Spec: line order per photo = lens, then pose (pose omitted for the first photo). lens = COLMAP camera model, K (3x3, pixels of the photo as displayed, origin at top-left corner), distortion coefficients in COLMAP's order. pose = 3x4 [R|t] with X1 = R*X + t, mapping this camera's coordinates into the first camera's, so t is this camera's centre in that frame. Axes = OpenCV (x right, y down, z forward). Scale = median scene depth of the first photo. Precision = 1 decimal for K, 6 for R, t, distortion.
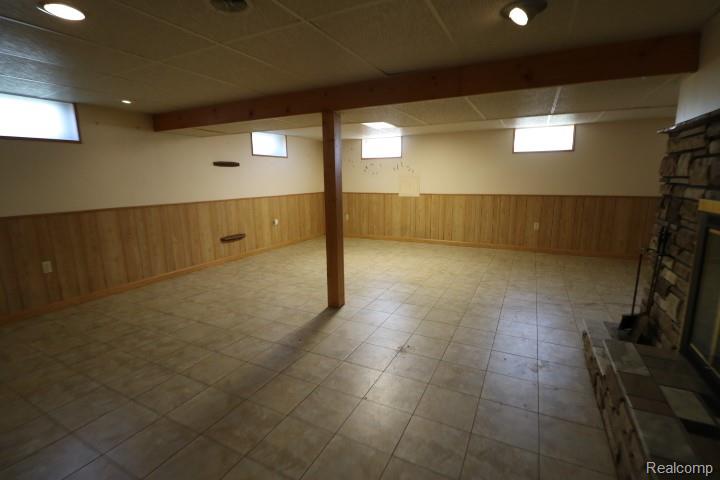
lens RADIAL K [[333.0, 0, 362.2], [0, 333.0, 240.8], [0, 0, 1]] dist [-0.004580, -0.000150]
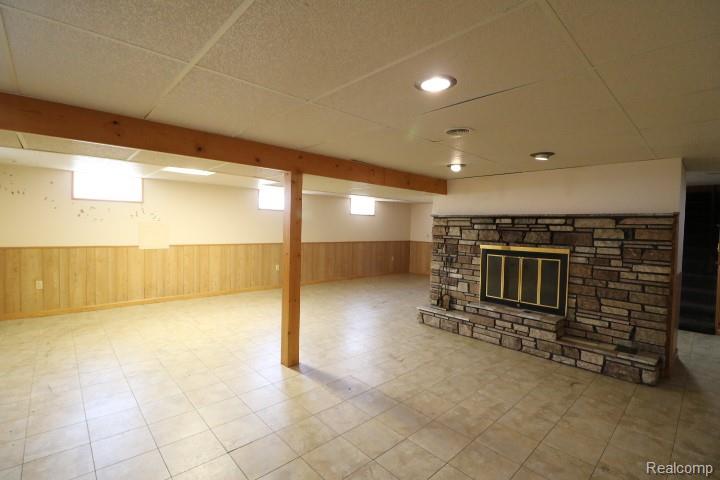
lens RADIAL K [[333.0, 0, 361.7], [0, 333.0, 237.5], [0, 0, 1]] dist [-0.004580, -0.000150]
pose [[0.340688, -0.012865, 0.940088, -0.545280], [0.147208, 0.988304, -0.039823, -0.058631], [-0.928580, 0.151956, 0.338597, 0.255321]]
